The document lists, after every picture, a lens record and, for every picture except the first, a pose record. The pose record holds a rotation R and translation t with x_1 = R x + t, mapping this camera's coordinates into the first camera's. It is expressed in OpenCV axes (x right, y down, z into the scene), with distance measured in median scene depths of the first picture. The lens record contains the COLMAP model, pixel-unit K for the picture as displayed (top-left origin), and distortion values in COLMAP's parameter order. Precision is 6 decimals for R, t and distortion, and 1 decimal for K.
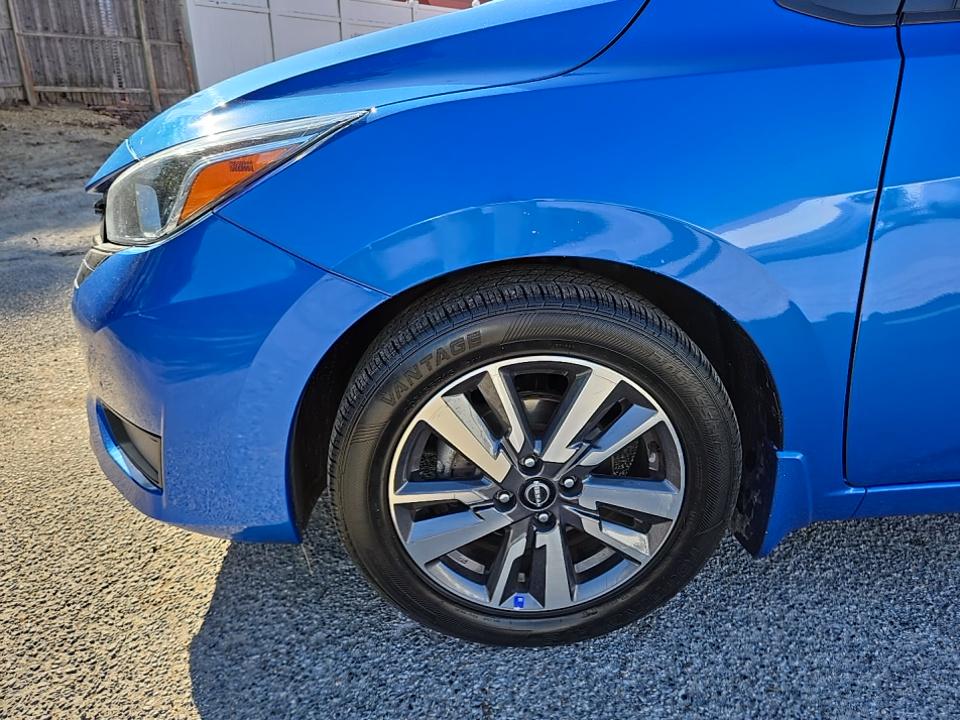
lens RADIAL K [[648.7, 0, 480.0], [0, 648.7, 360.0], [0, 0, 1]] dist [0.026491, -0.003285]
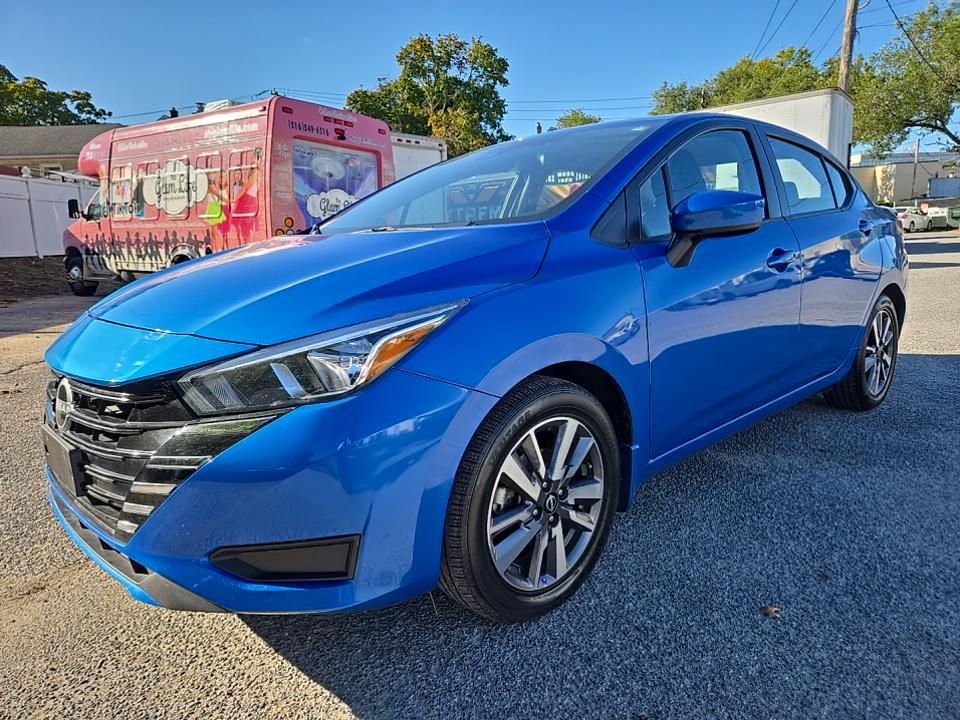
lens RADIAL K [[648.7, 0, 480.0], [0, 648.7, 360.0], [0, 0, 1]] dist [0.026491, -0.003285]
pose [[0.763259, -0.141309, 0.630450, -1.054119], [0.261449, 0.959878, -0.101378, -0.027046], [-0.590830, 0.242209, 0.769581, -0.274916]]
